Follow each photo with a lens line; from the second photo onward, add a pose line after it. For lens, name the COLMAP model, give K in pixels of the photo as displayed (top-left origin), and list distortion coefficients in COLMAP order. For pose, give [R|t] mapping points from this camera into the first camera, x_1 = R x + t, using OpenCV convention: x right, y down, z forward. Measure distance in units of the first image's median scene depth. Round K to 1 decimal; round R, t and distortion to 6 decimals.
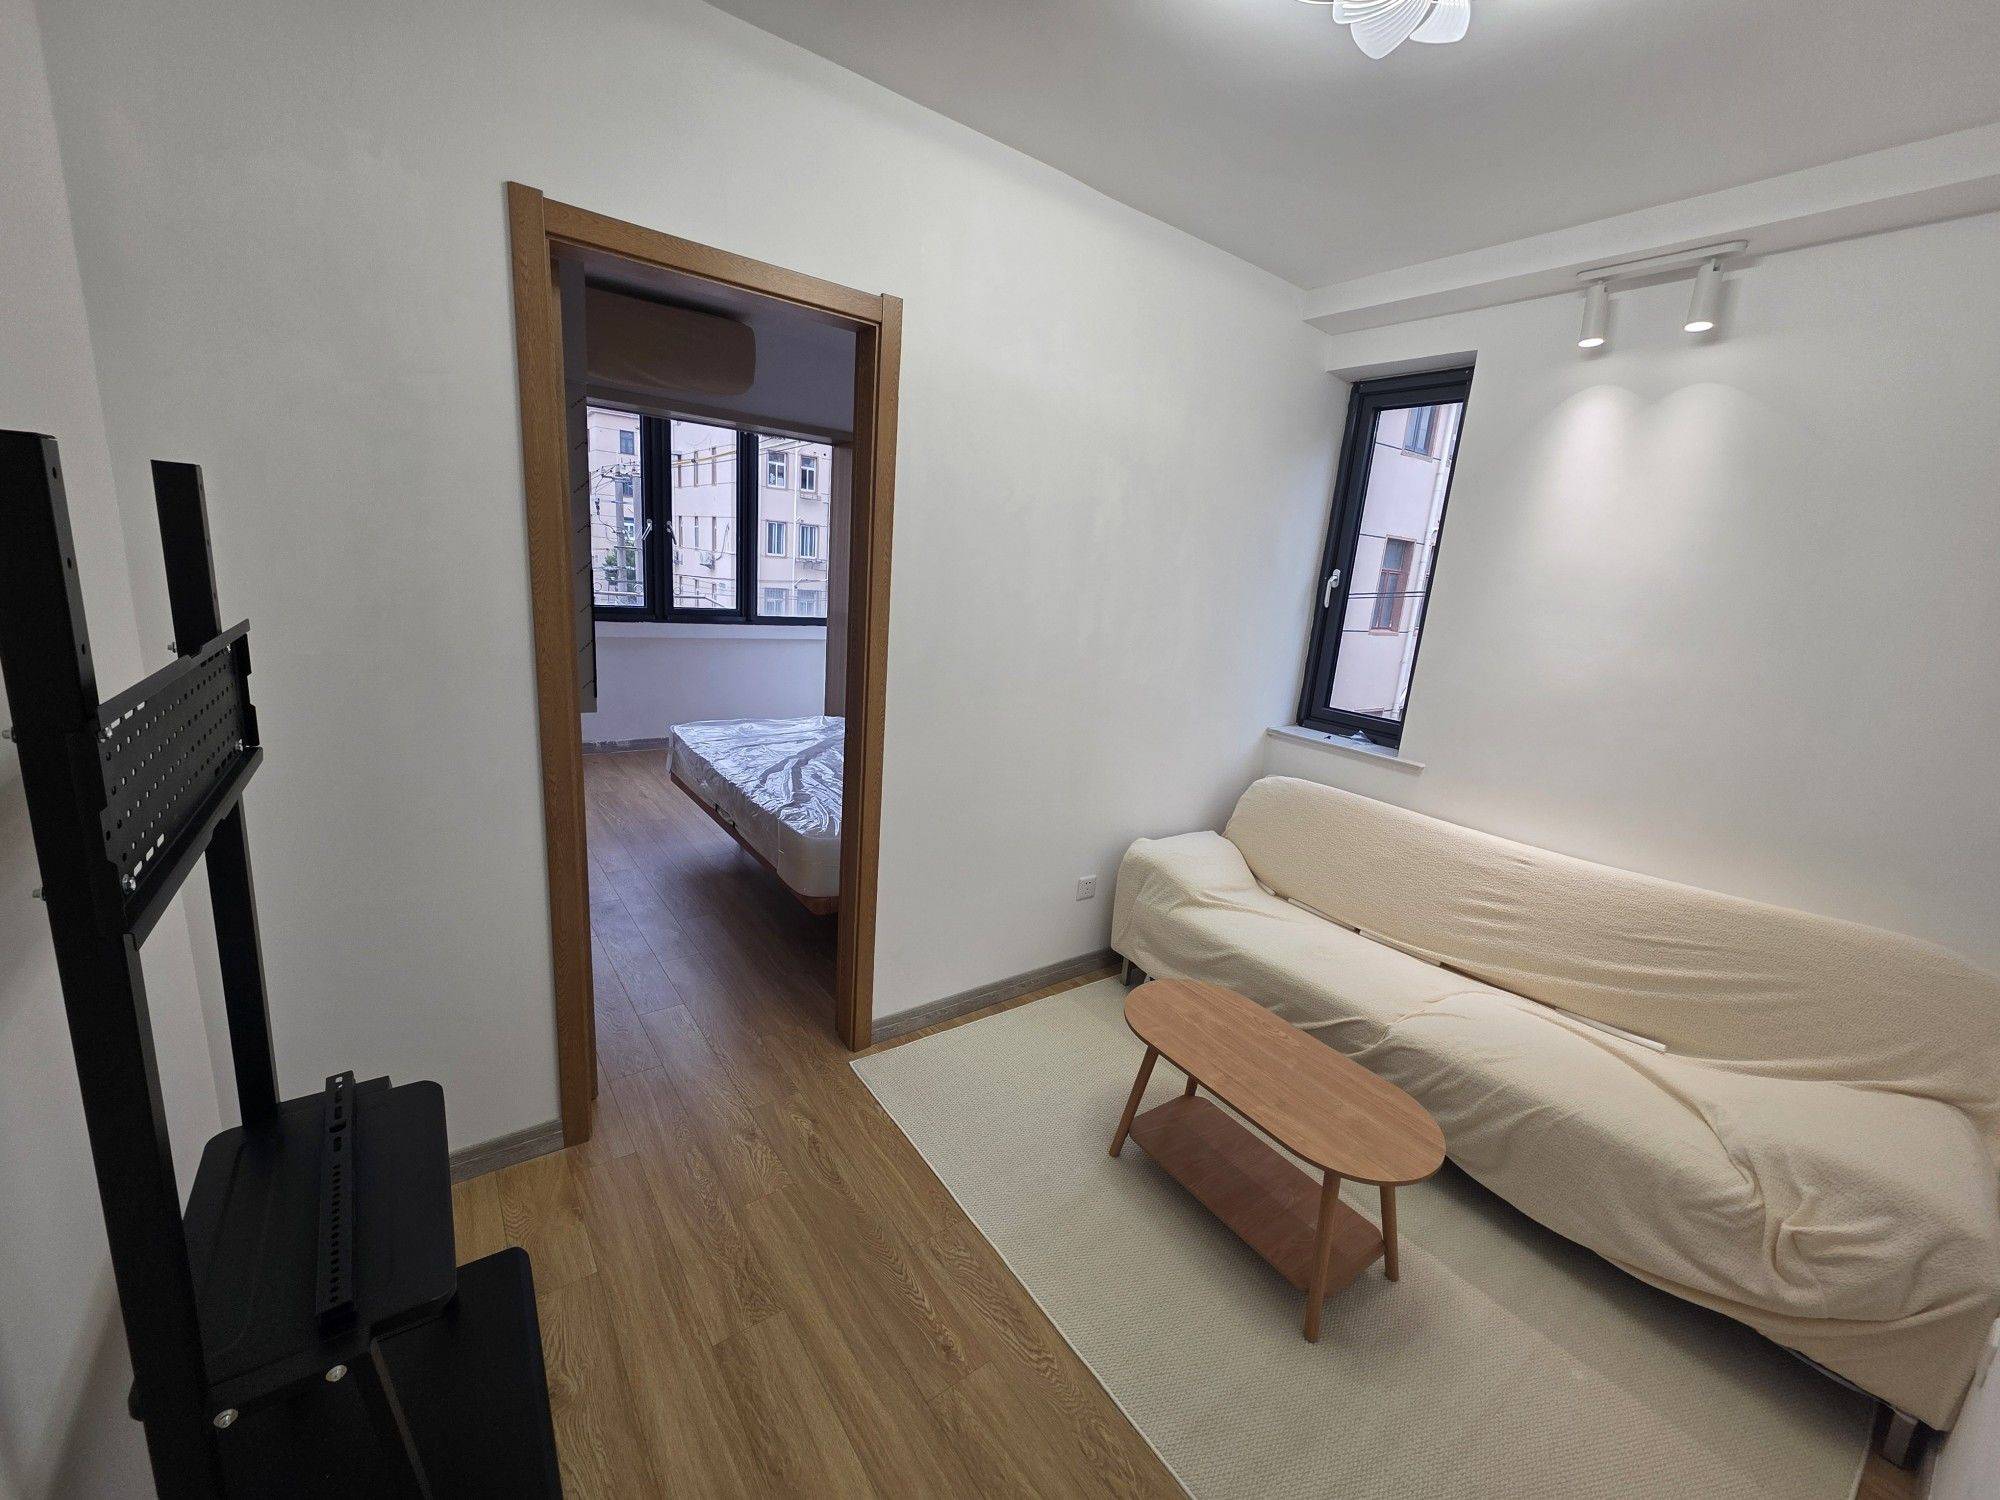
lens RADIAL K [[795.9, 0, 1000.0], [0, 795.9, 750.0], [0, 0, 1]] dist [0.001222, -0.000086]
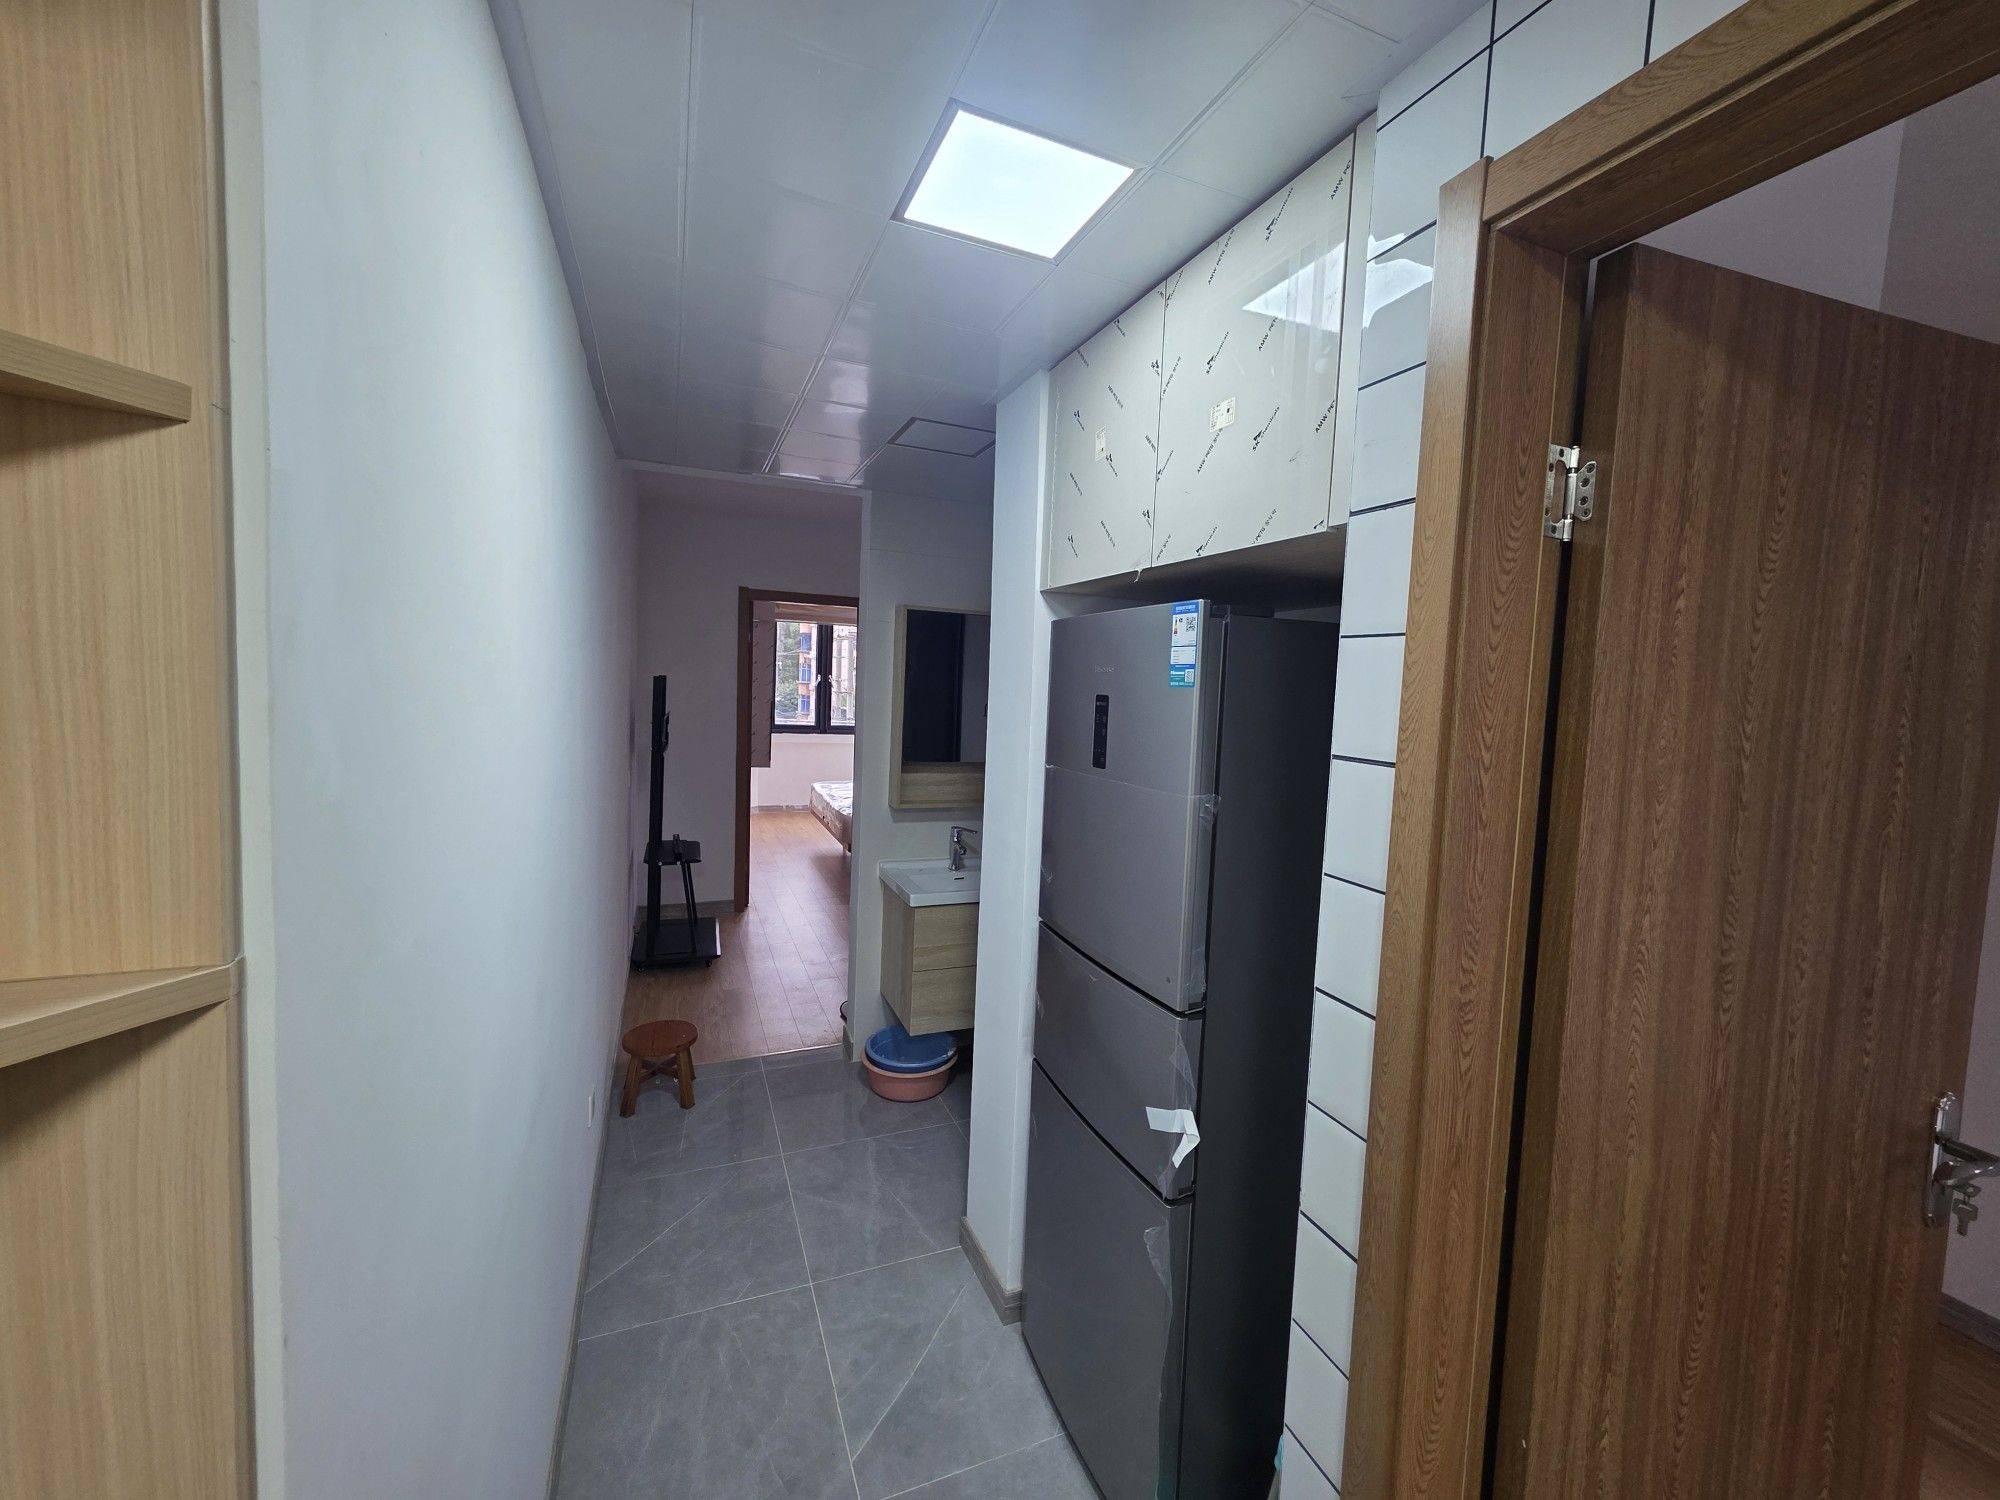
lens RADIAL K [[795.9, 0, 1000.0], [0, 795.9, 750.0], [0, 0, 1]] dist [0.001222, -0.000086]
pose [[0.968027, -0.016228, -0.250319, 0.479831], [-0.025457, 0.986398, -0.162391, 0.181734], [0.249550, 0.163571, 0.954447, -0.682872]]
